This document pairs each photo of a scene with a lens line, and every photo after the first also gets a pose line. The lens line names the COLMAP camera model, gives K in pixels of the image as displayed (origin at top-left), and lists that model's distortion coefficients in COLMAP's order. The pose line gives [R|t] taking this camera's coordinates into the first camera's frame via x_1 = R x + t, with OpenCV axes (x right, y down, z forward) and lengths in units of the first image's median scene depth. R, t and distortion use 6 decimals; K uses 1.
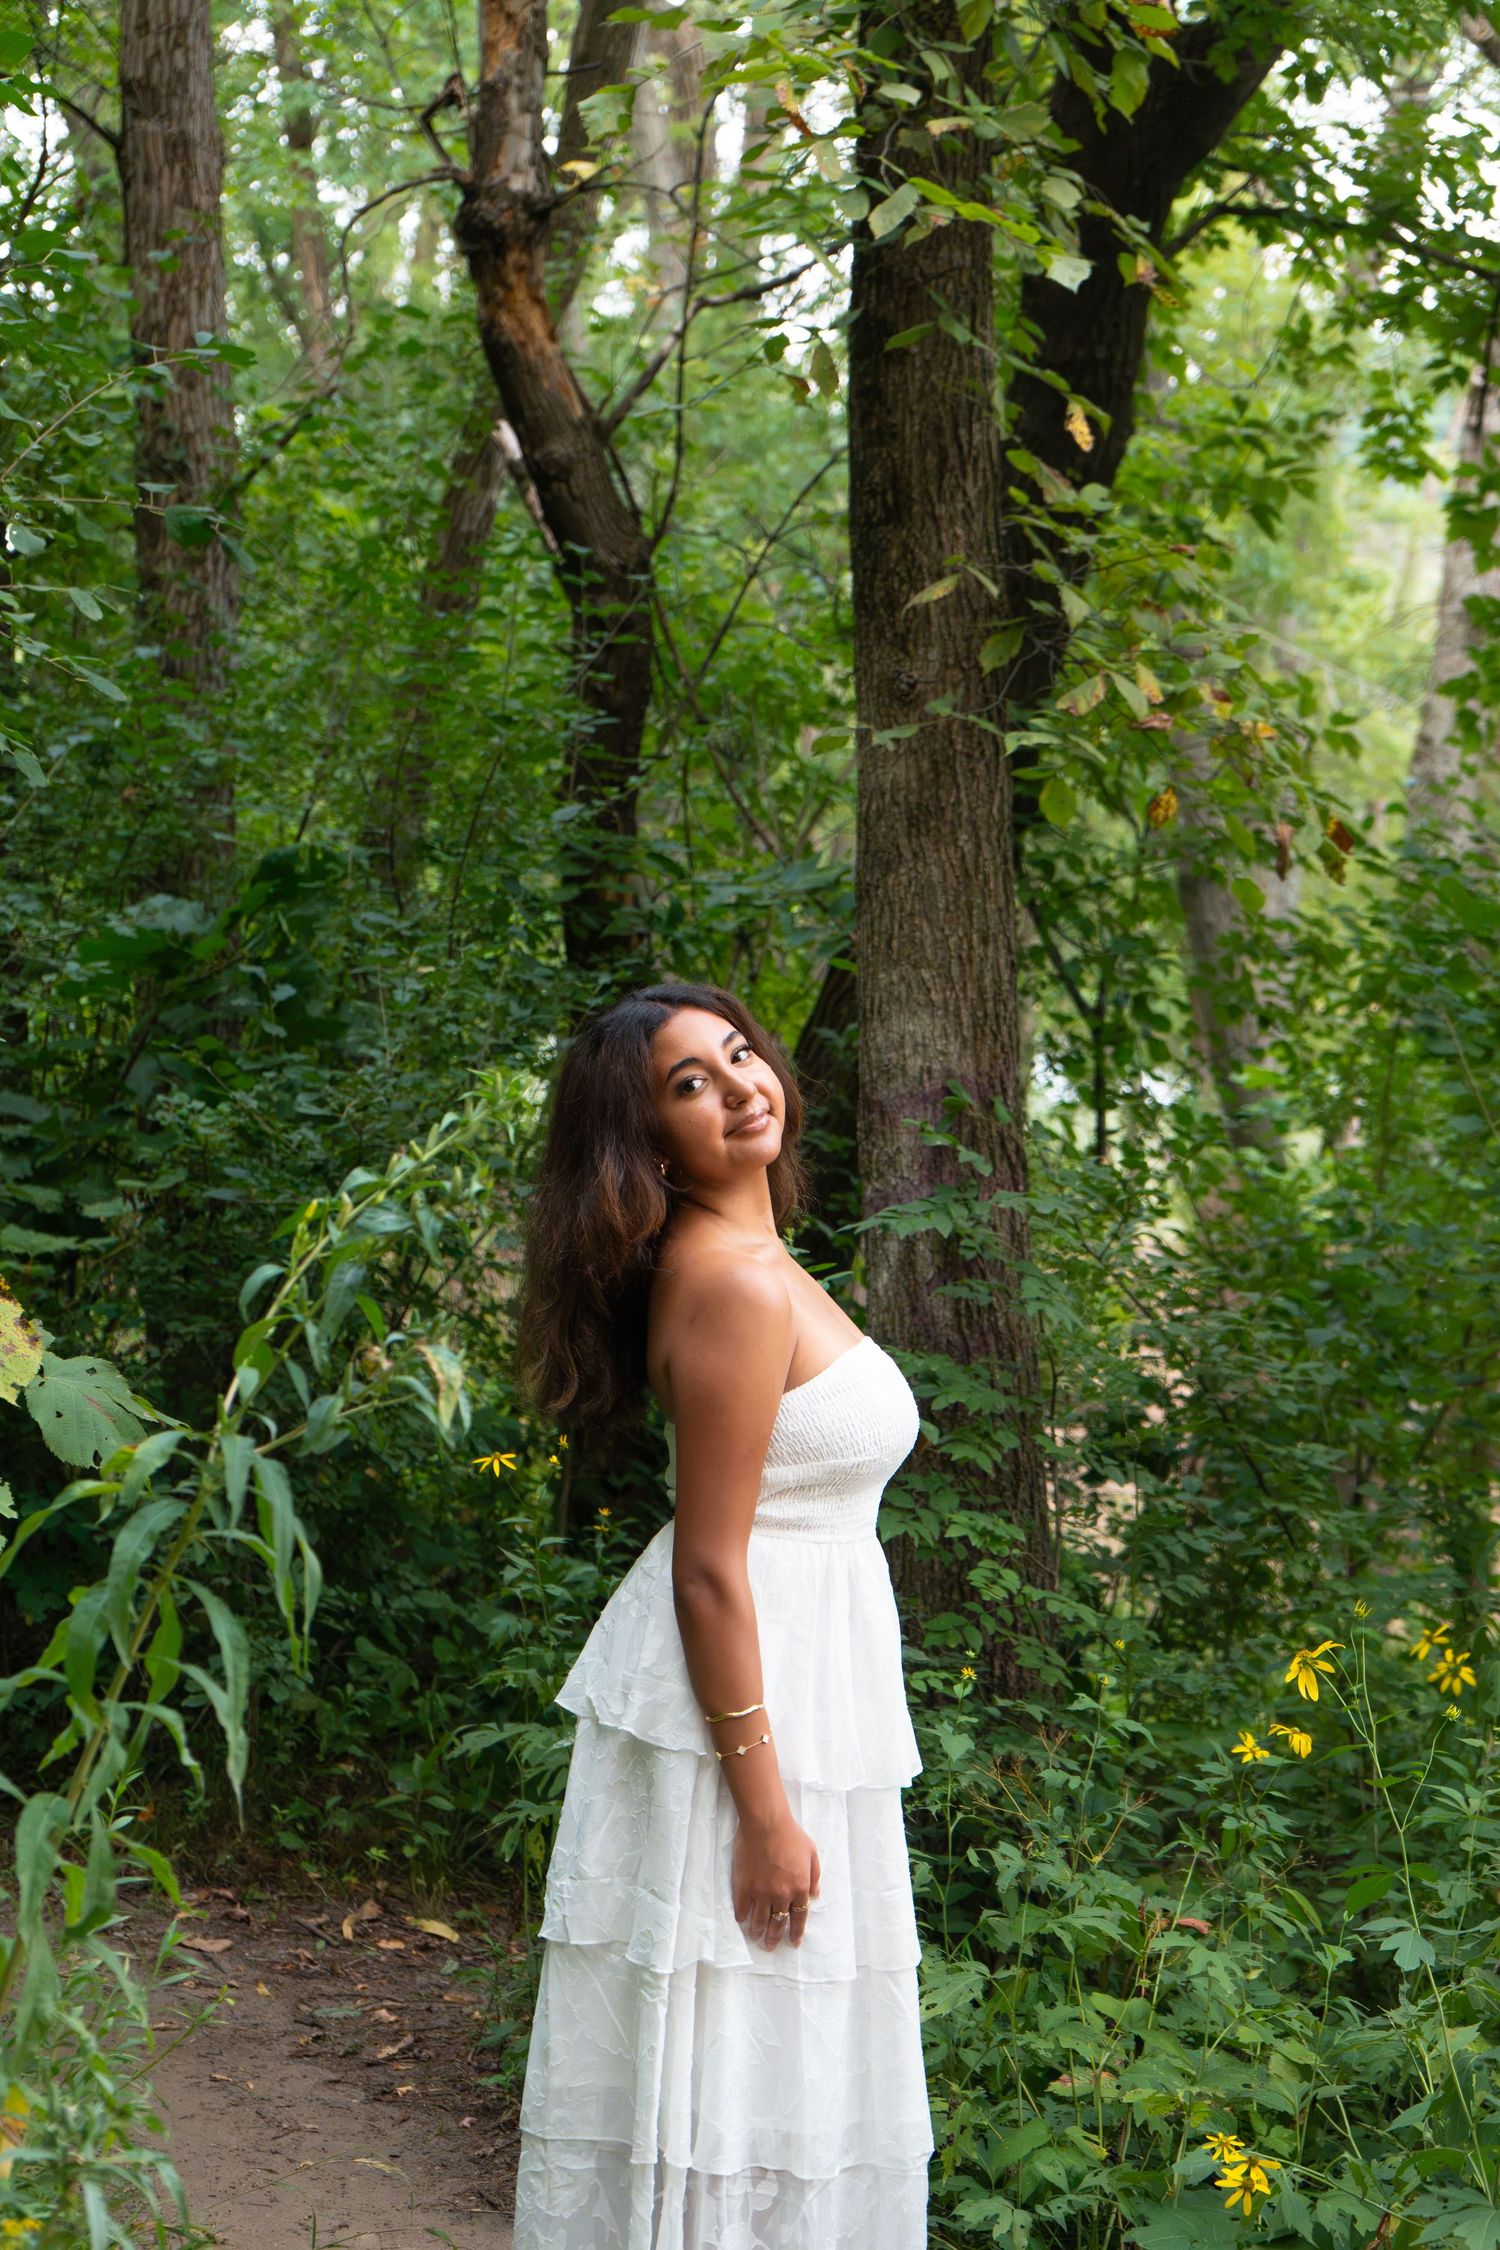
lens RADIAL K [[4449.7, 0, 723.9], [0, 4449.7, 1123.7], [0, 0, 1]] dist [0.093396, 0.000000]
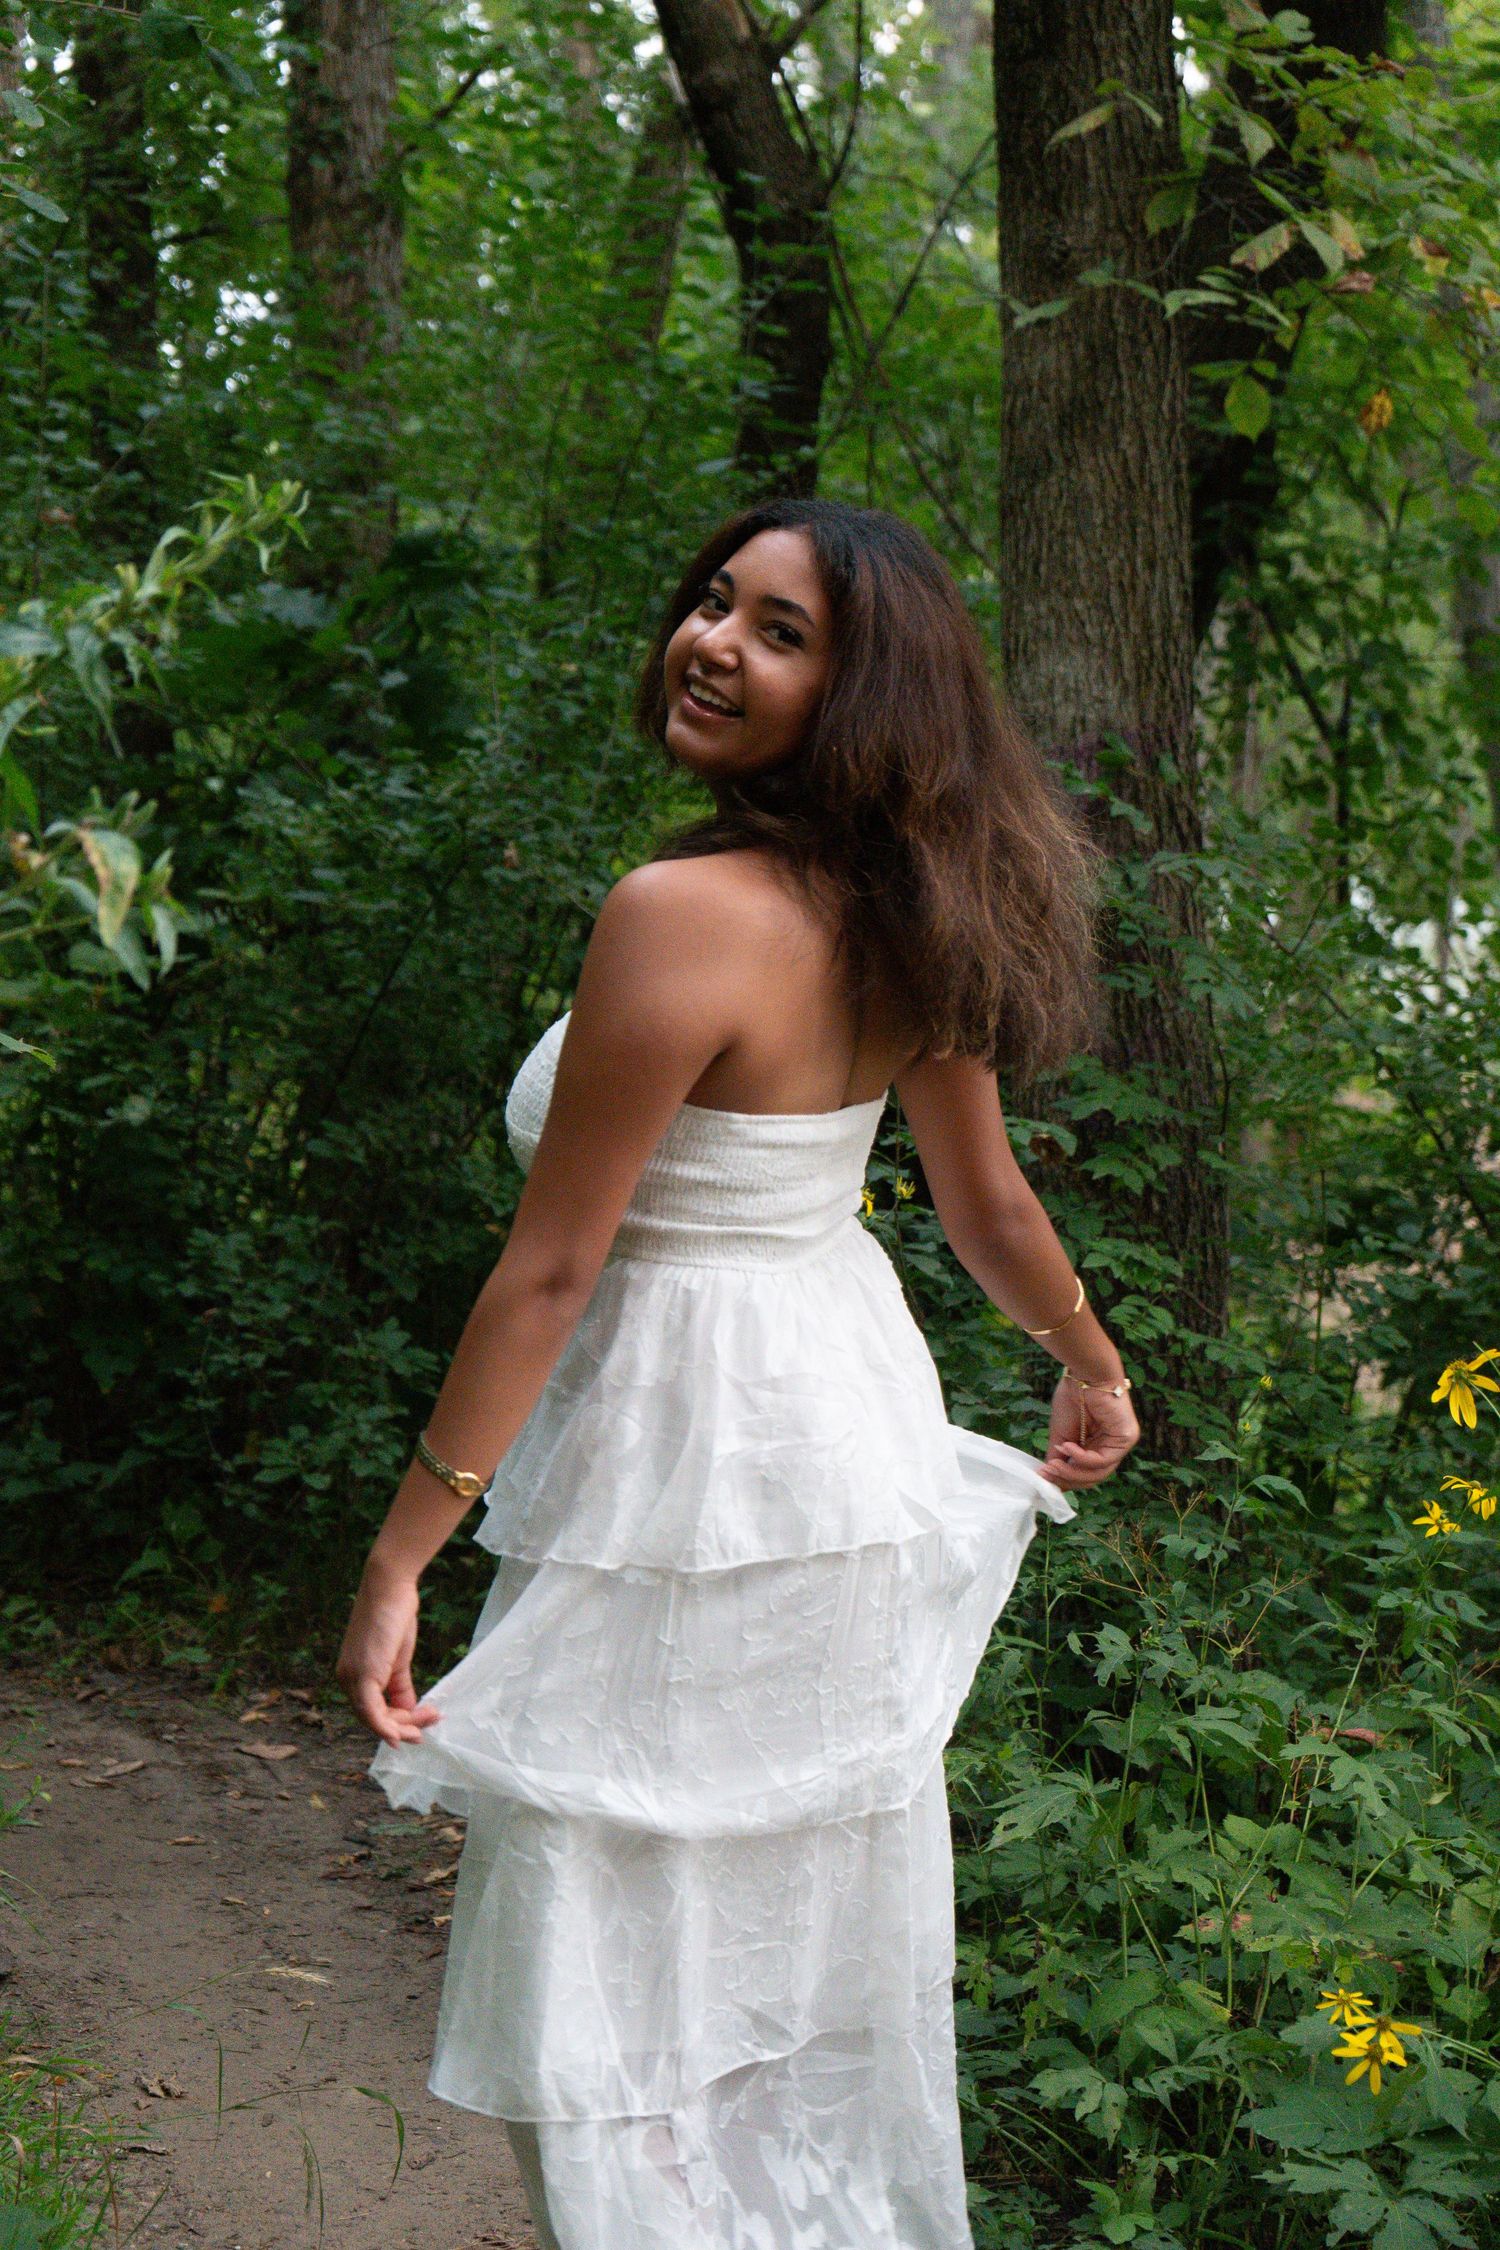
lens RADIAL K [[4449.7, 0, 743.5], [0, 4449.7, 1082.1], [0, 0, 1]] dist [0.093396, 0.000000]
pose [[0.997621, 0.007786, -0.068491, 0.041520], [-0.006091, 0.999671, 0.024923, 0.036287], [0.068663, -0.024447, 0.997340, 0.164920]]
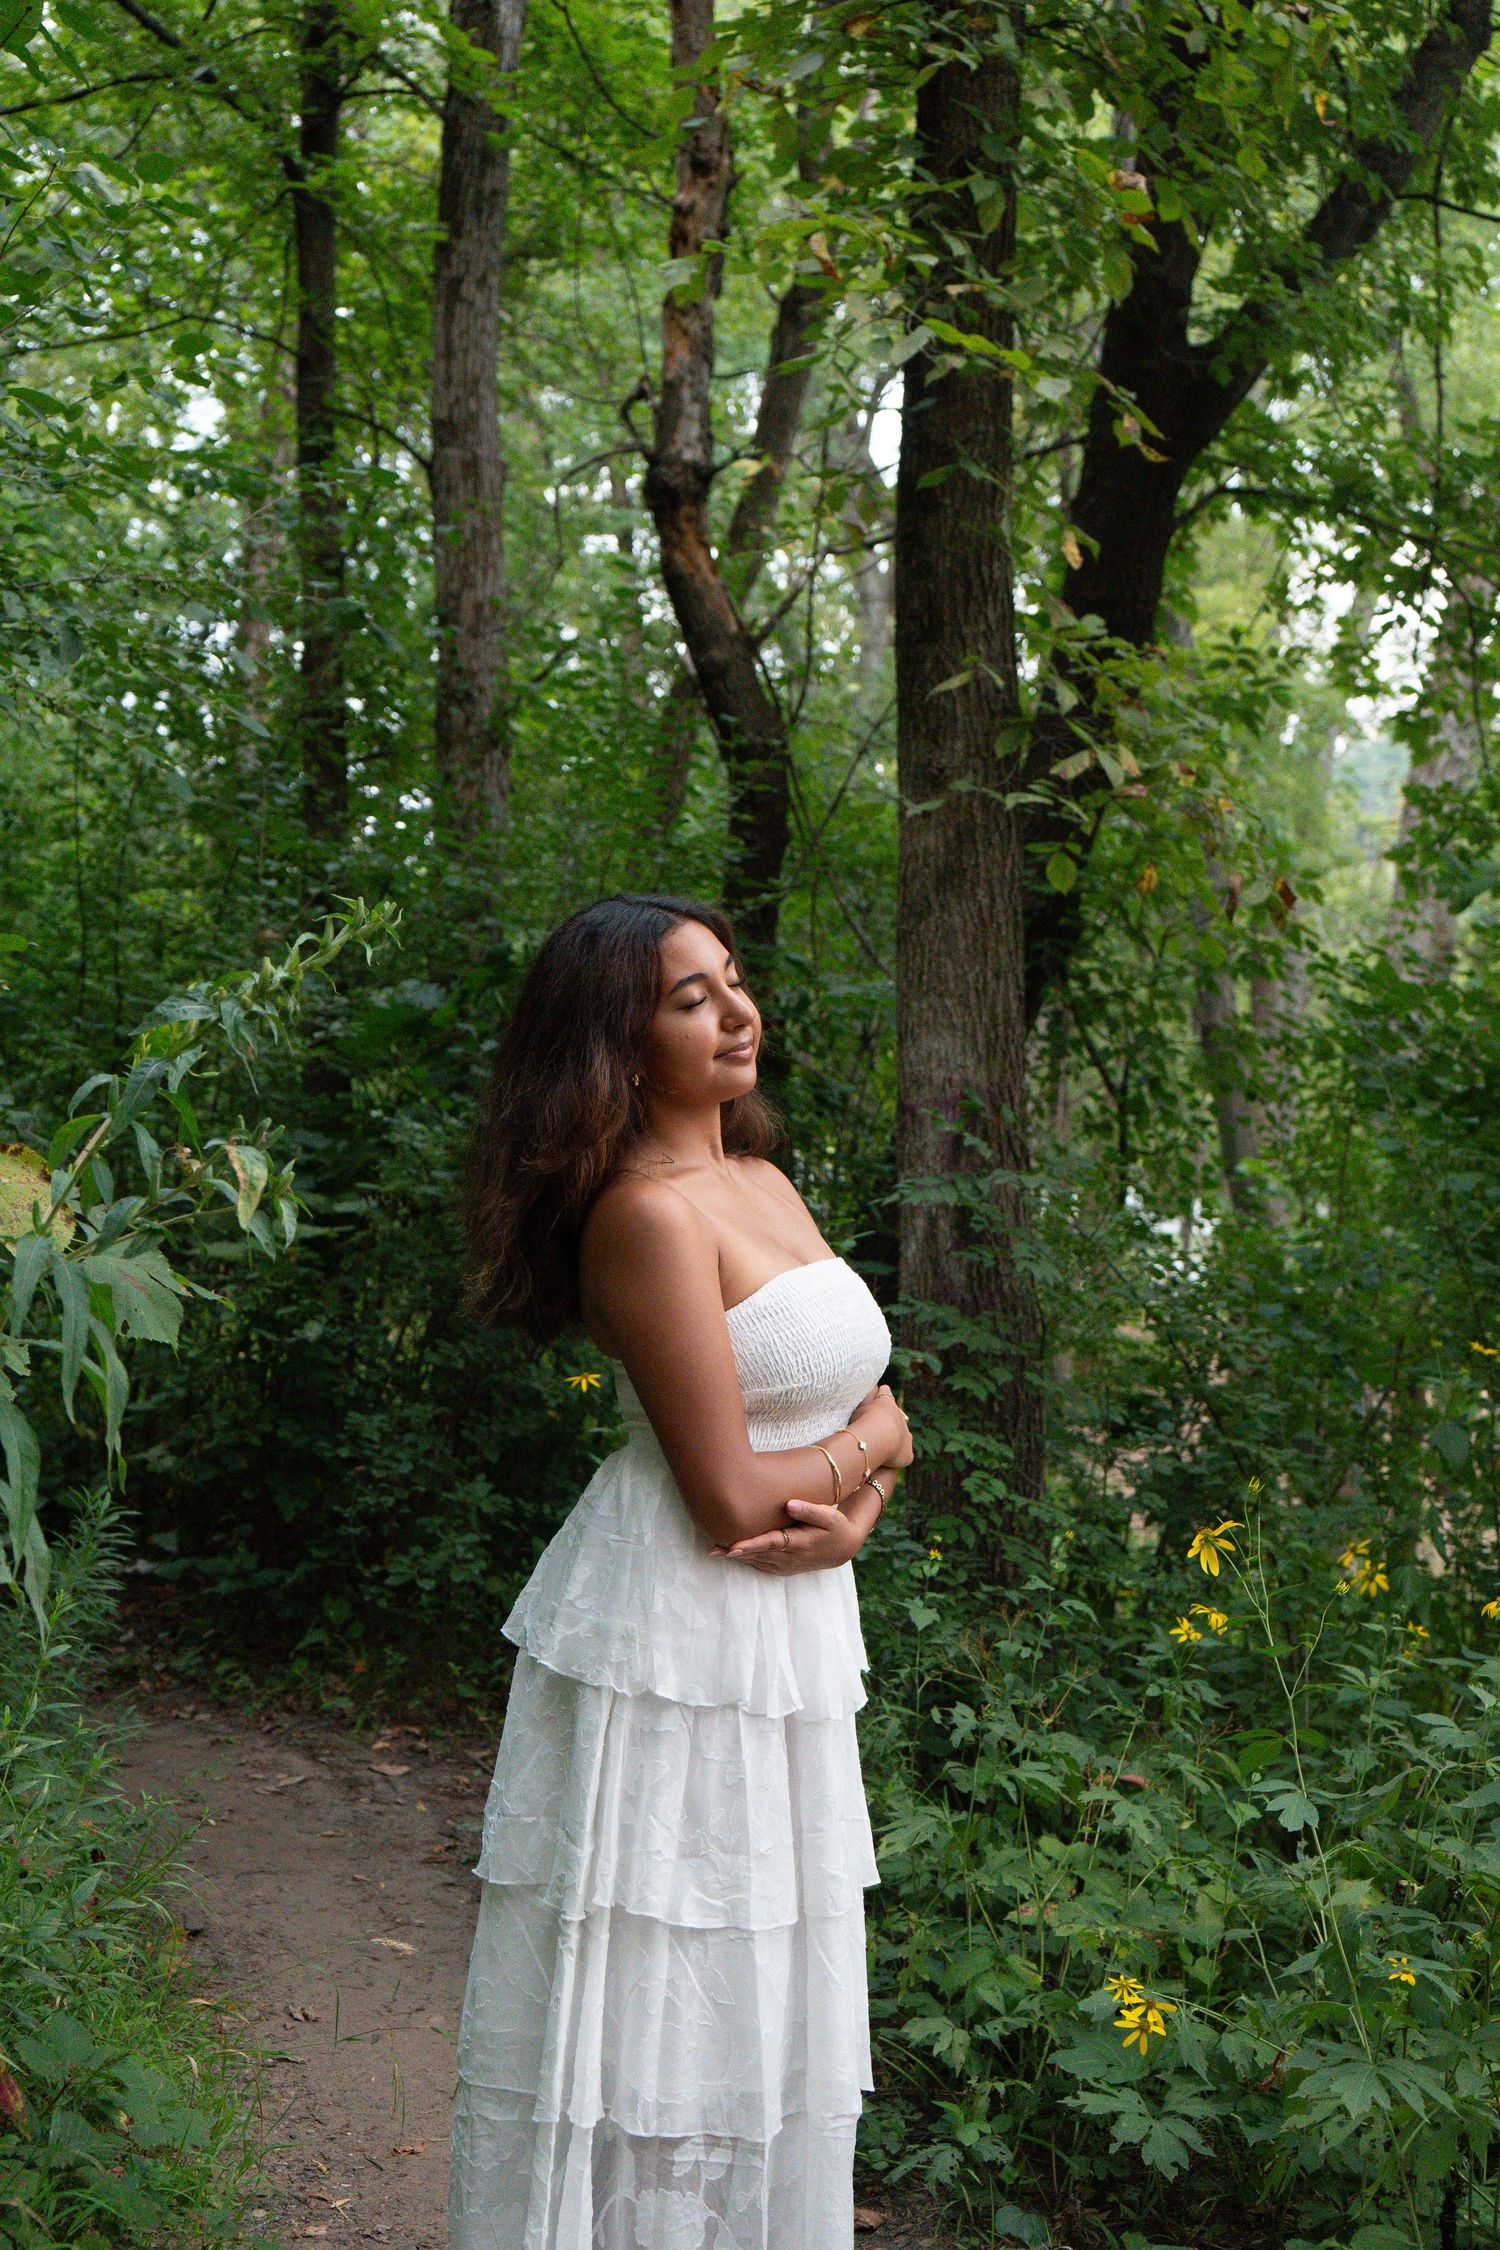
lens RADIAL K [[2886.9, 0, 739.5], [0, 2886.9, 1124.9], [0, 0, 1]] dist [0.047895, 0.000000]
pose [[0.997608, 0.018535, -0.066597, 0.042587], [-0.021224, 0.998978, -0.039896, 0.034816], [0.065790, 0.041214, 0.996982, 0.198586]]
